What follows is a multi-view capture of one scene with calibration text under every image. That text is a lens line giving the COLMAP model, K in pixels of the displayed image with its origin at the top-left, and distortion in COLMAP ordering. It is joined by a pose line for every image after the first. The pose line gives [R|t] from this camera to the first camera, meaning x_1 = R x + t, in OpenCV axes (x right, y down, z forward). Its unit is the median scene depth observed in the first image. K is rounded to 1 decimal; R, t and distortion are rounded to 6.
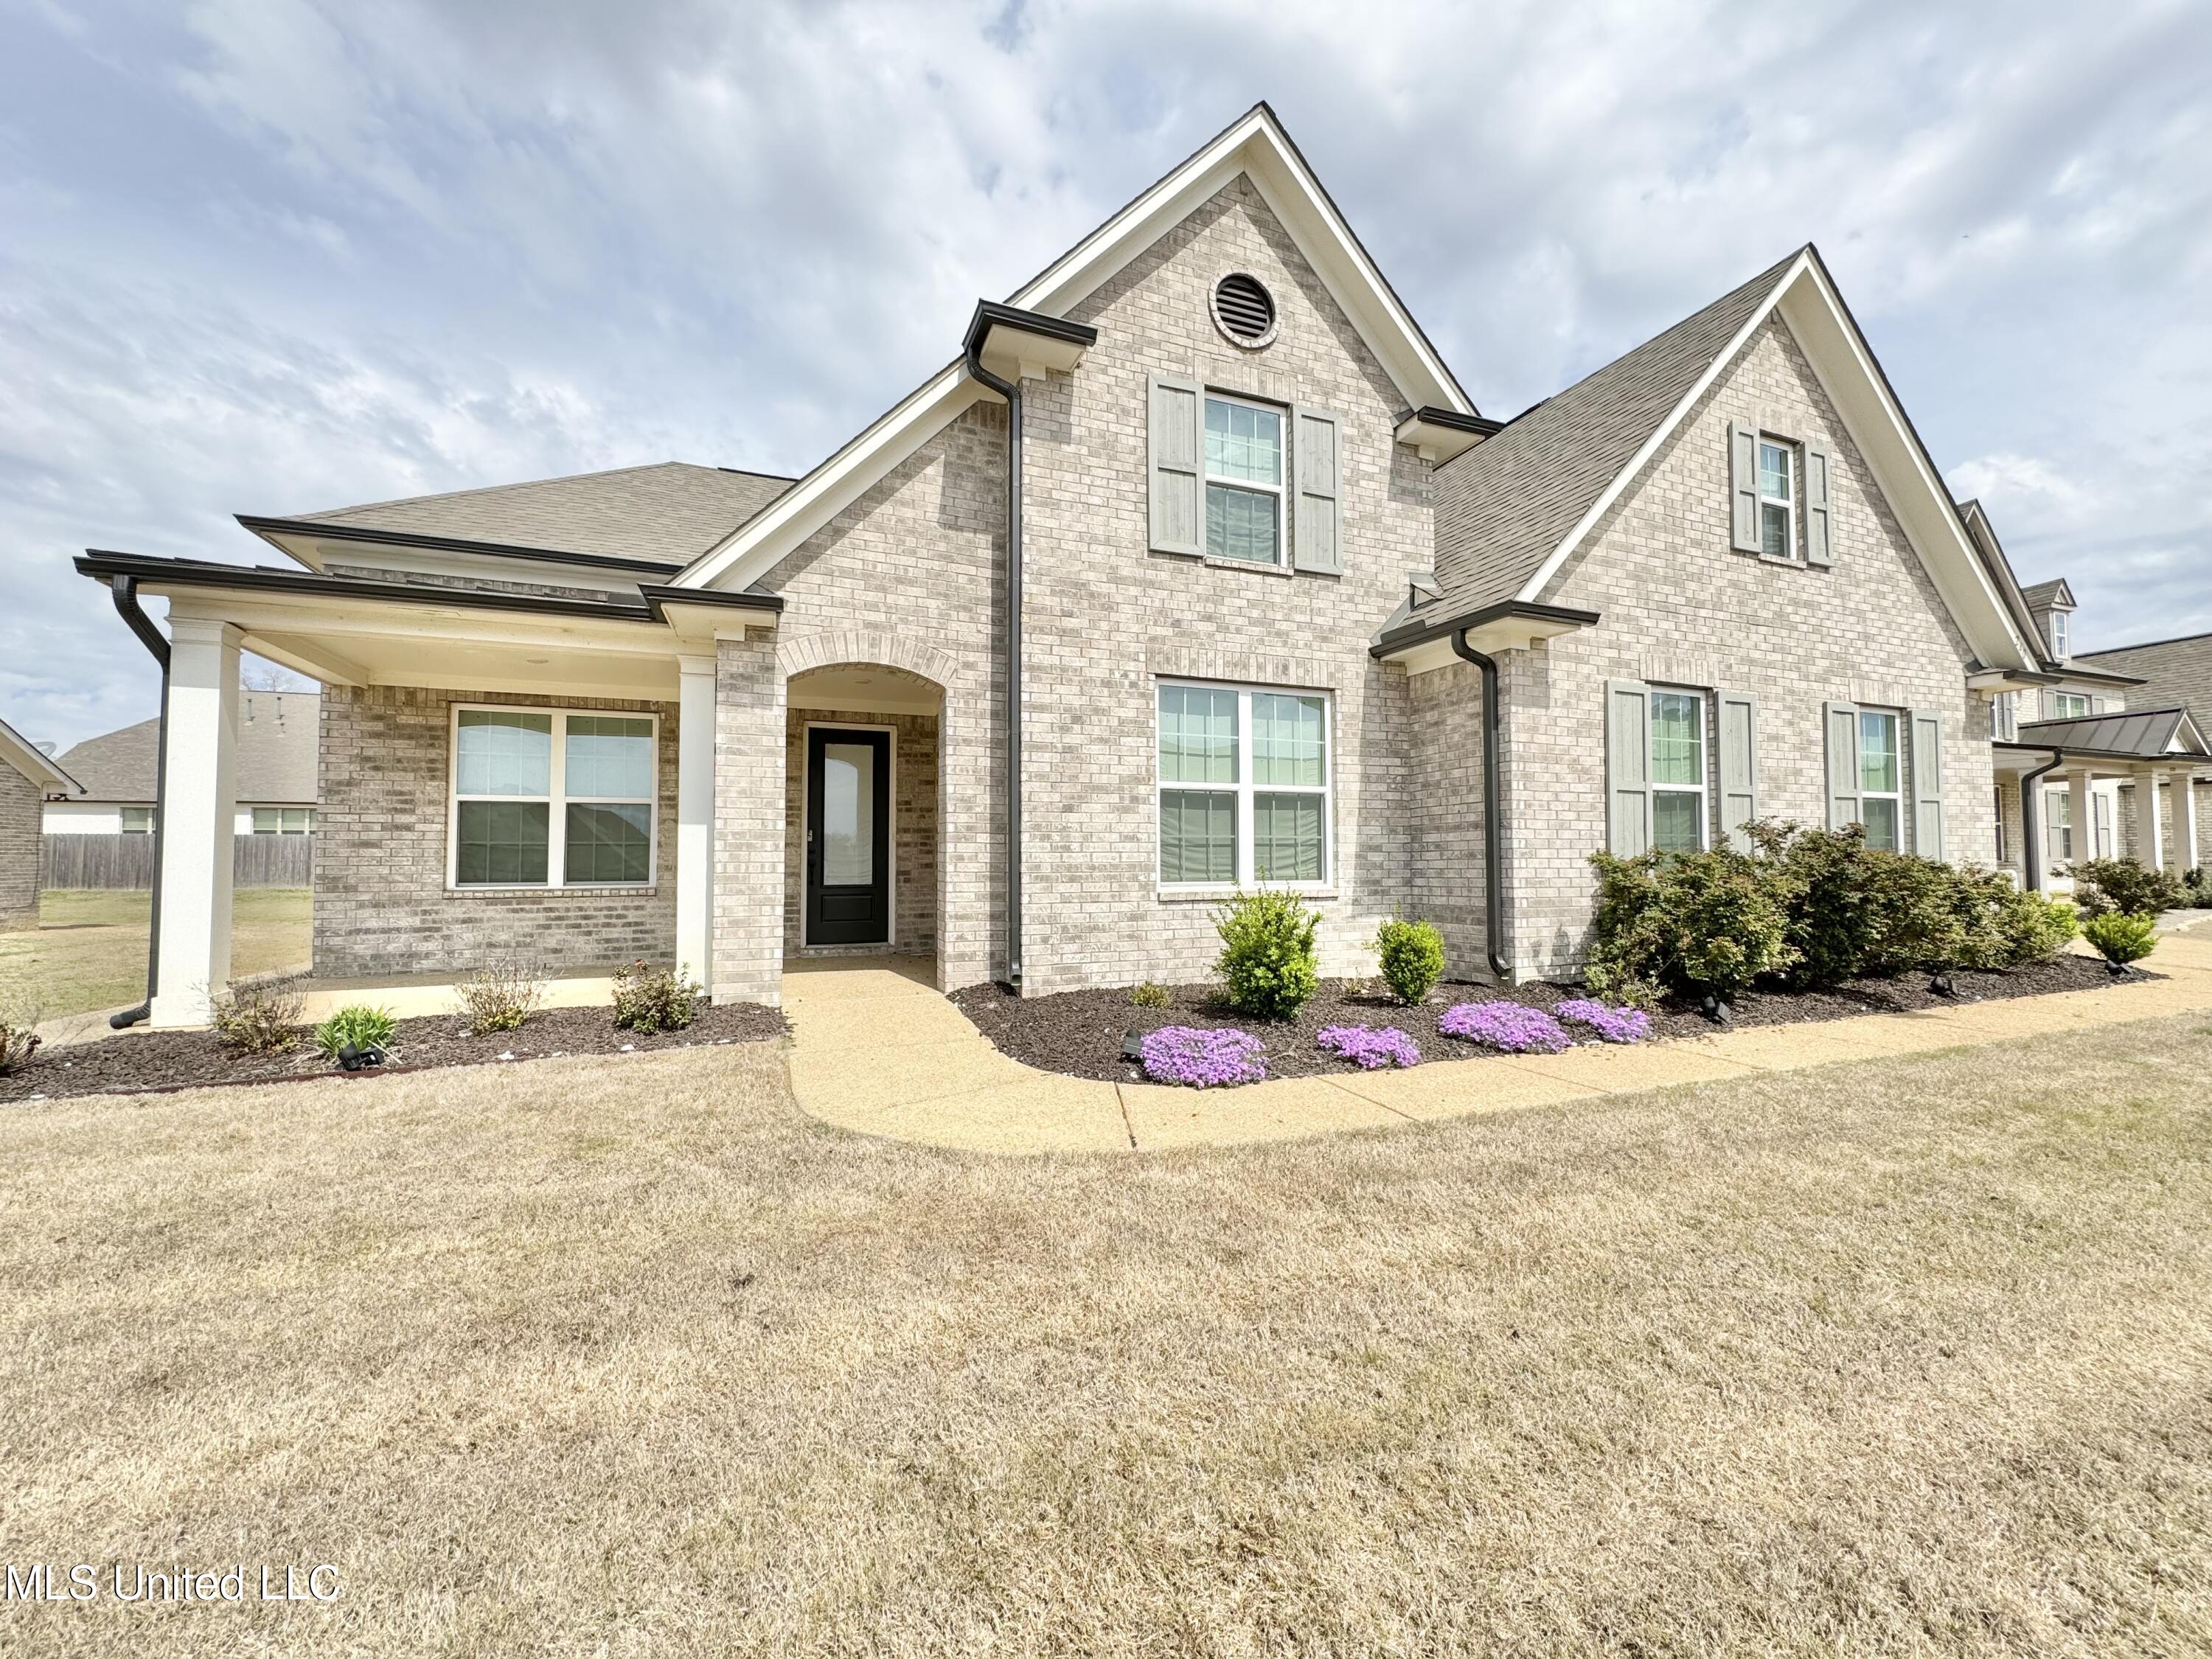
lens RADIAL K [[880.1, 0, 1107.1], [0, 880.1, 829.1], [0, 0, 1]] dist [-0.001399, 0.001018]
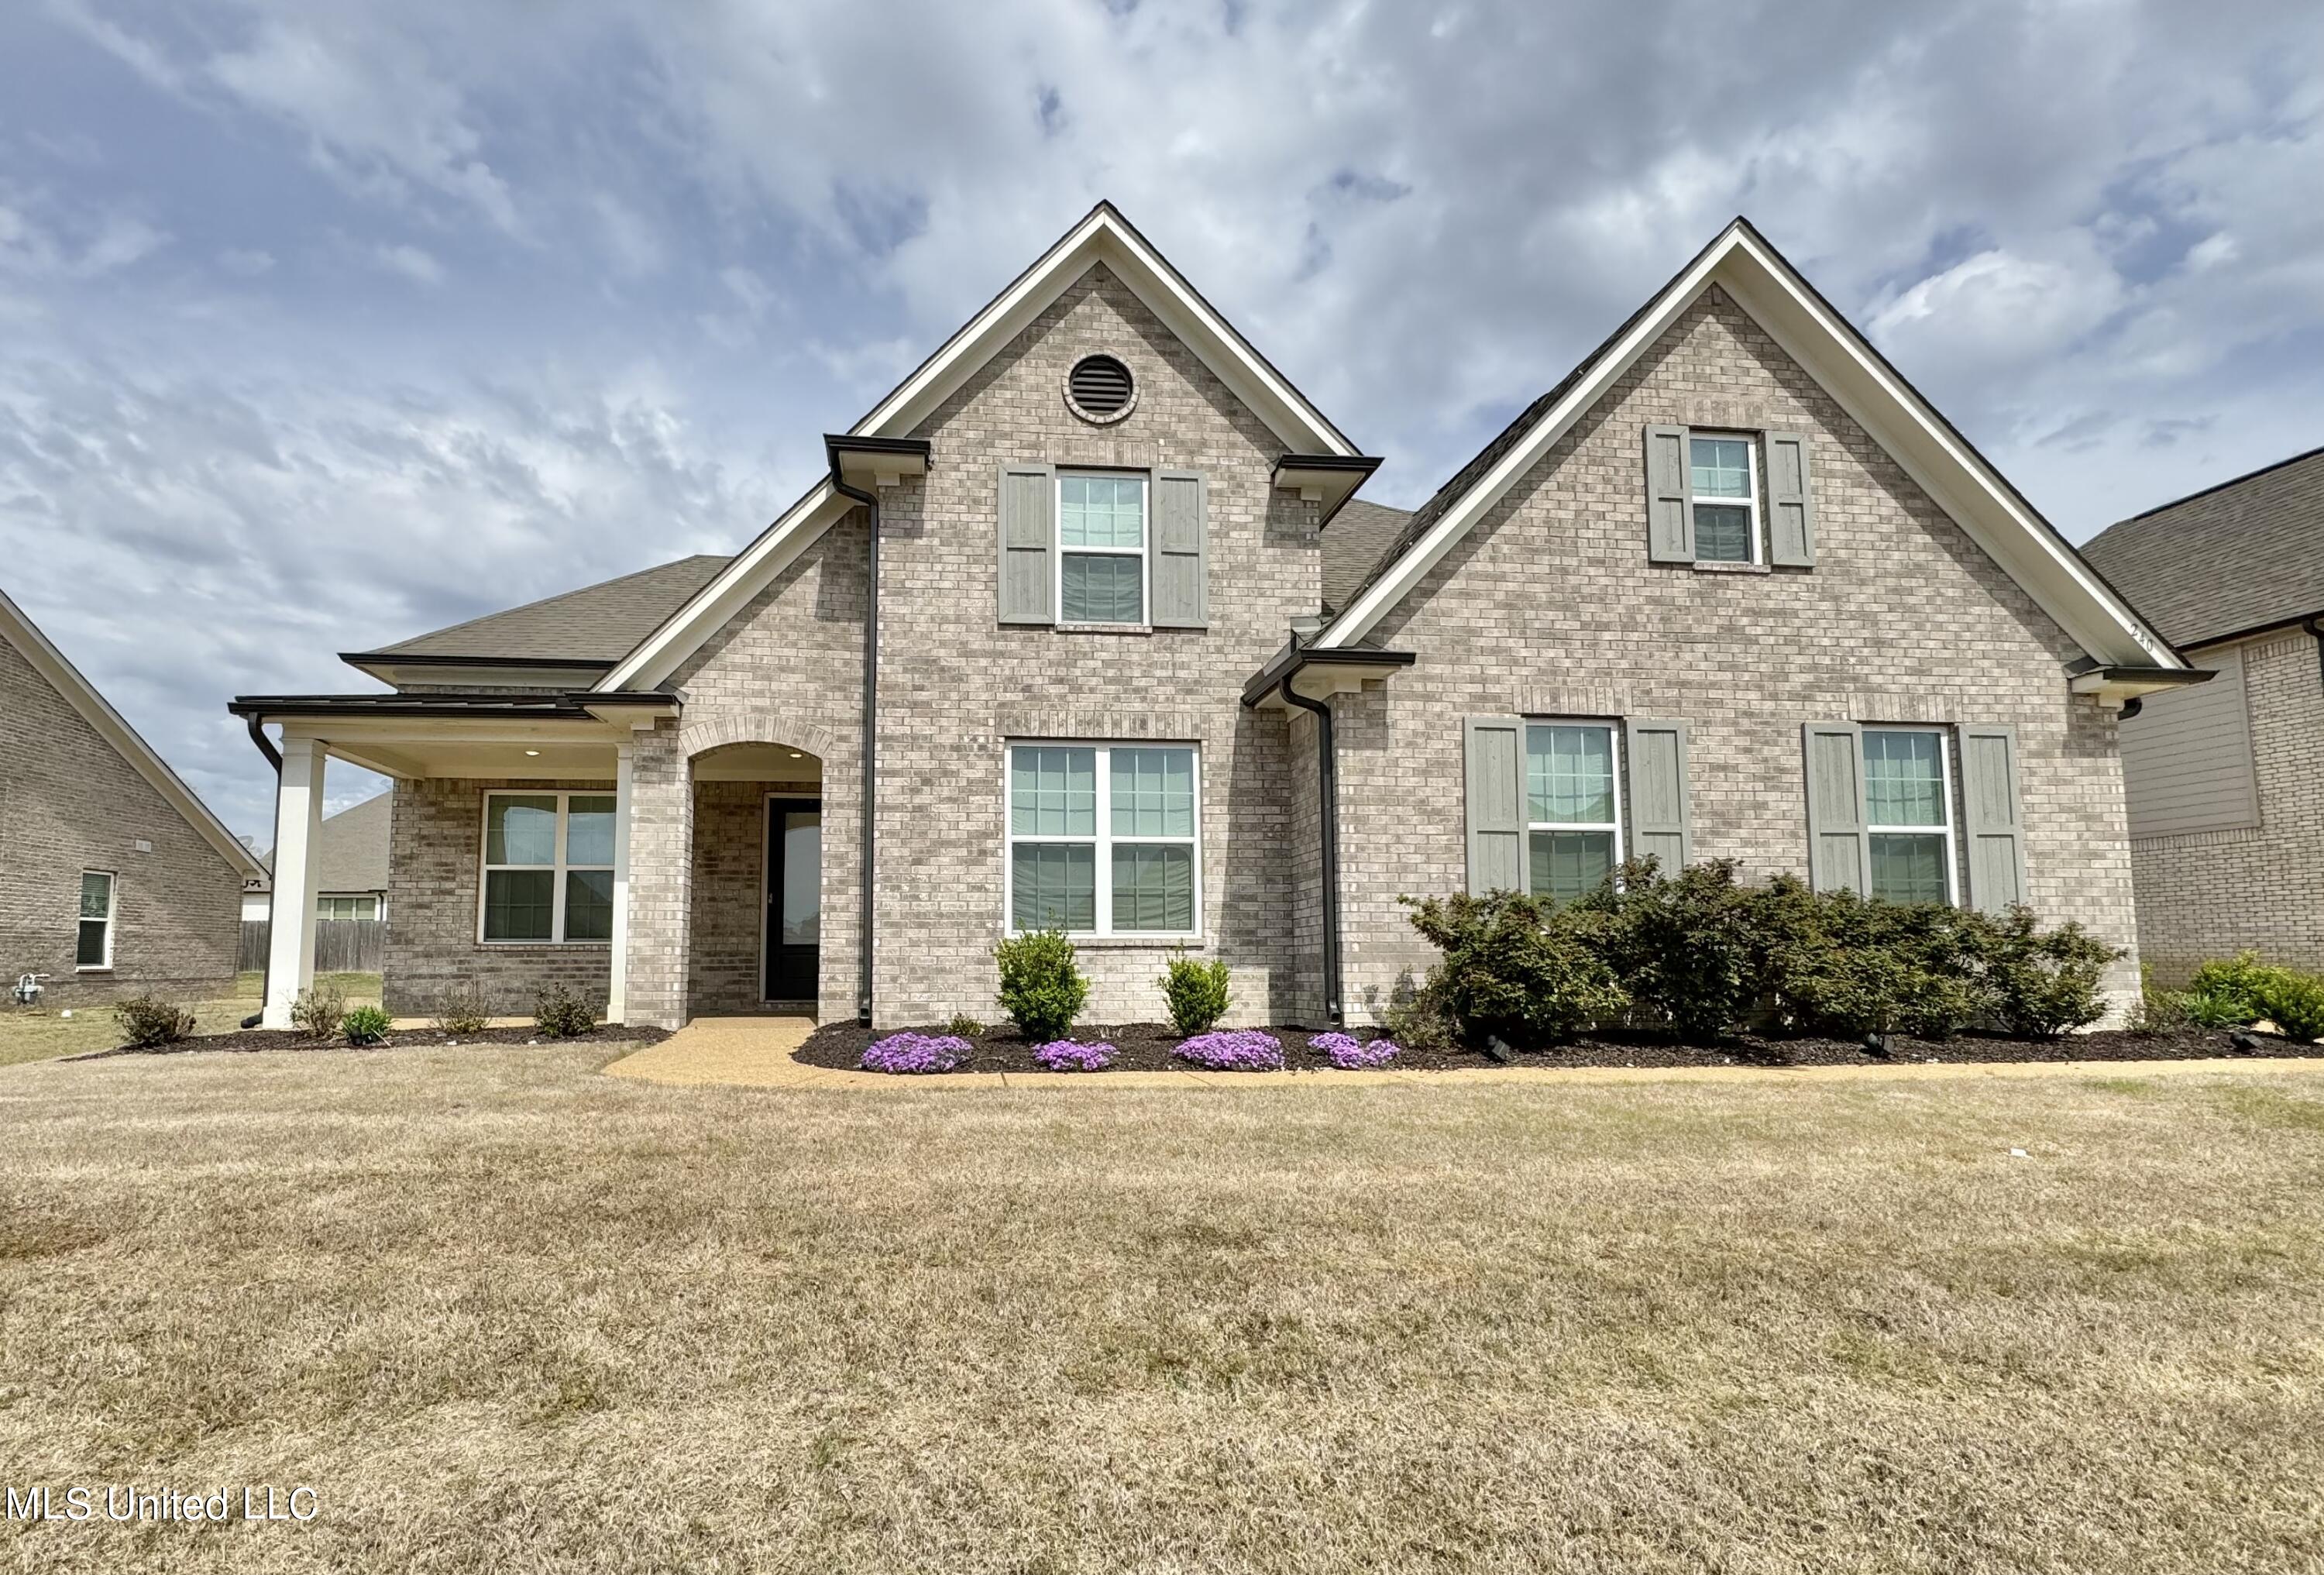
lens RADIAL K [[1125.6, 0, 1036.6], [0, 1125.6, 862.7], [0, 0, 1]] dist [-0.000903, 0.001485]
pose [[0.960224, -0.022823, -0.278297, 0.441766], [0.008629, 0.998603, -0.052121, 0.047402], [0.279098, 0.047647, 0.959080, -0.286491]]
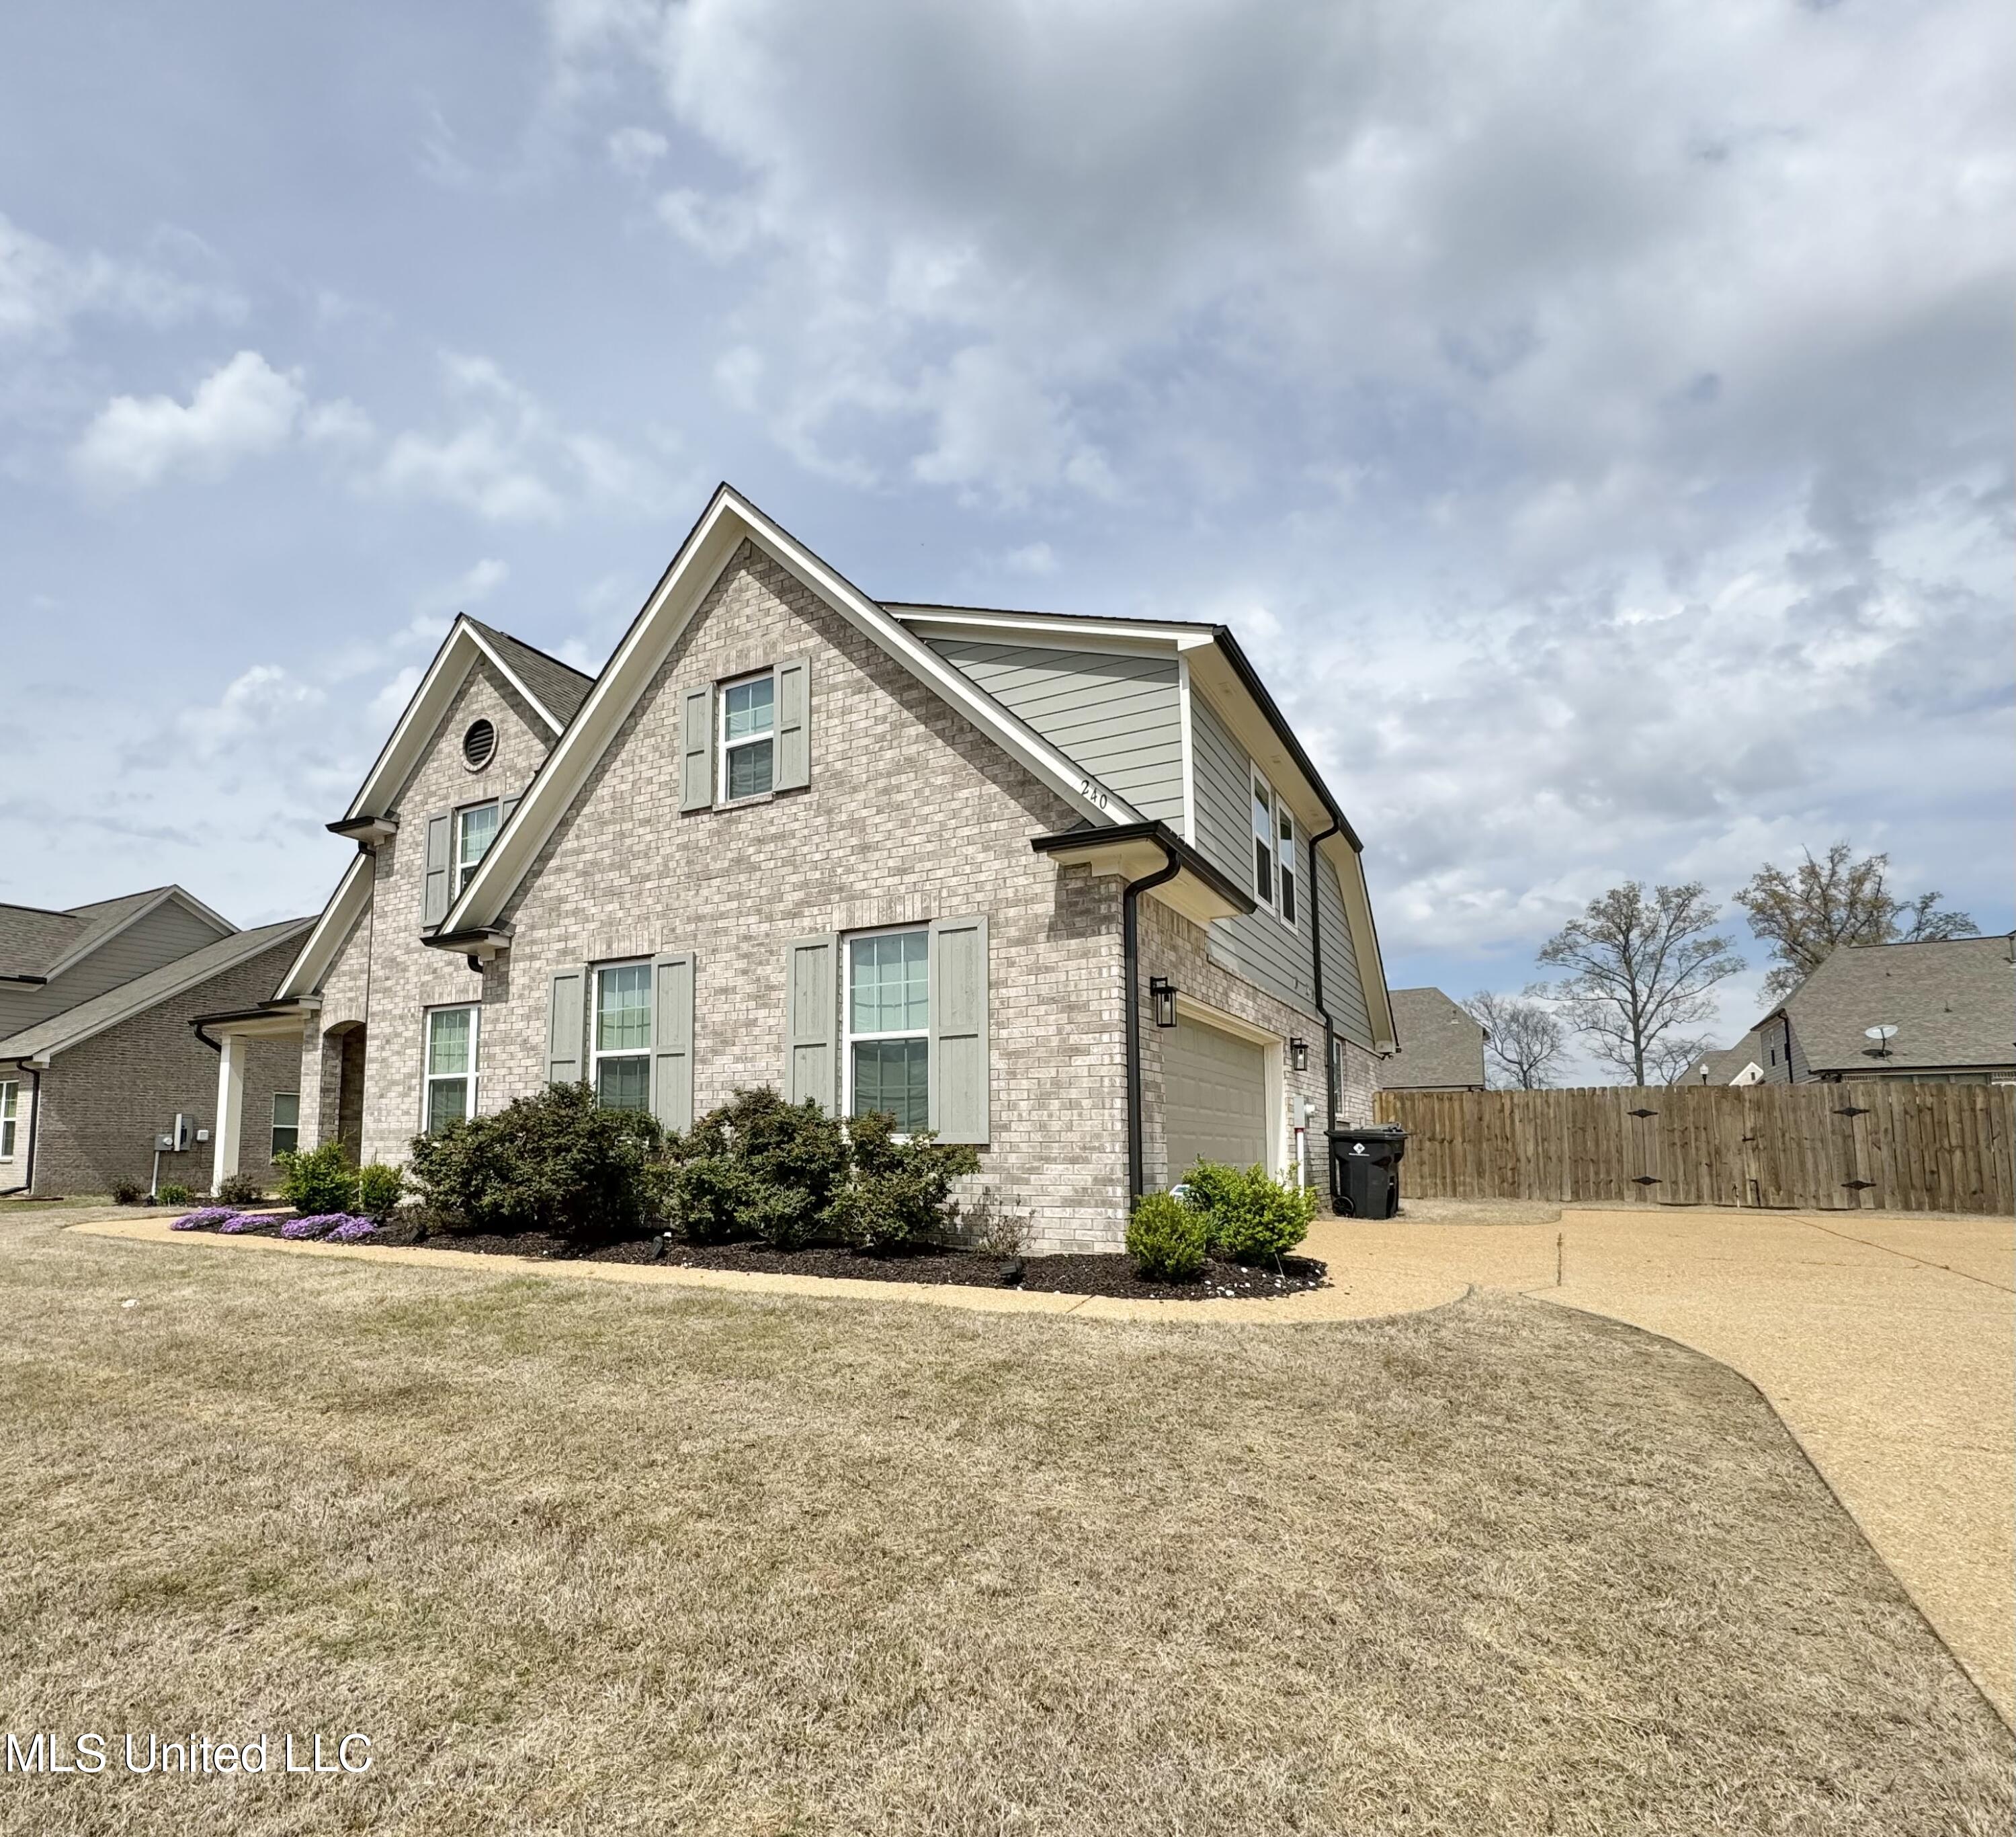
lens RADIAL K [[1107.2, 0, 882.5], [0, 1107.2, 1041.1], [0, 0, 1]] dist [0.003286, 0.000602]
pose [[0.599620, -0.076264, -0.796643, 1.950793], [0.027111, 0.996813, -0.075020, 0.049573], [0.799825, 0.023386, 0.599777, 0.446423]]
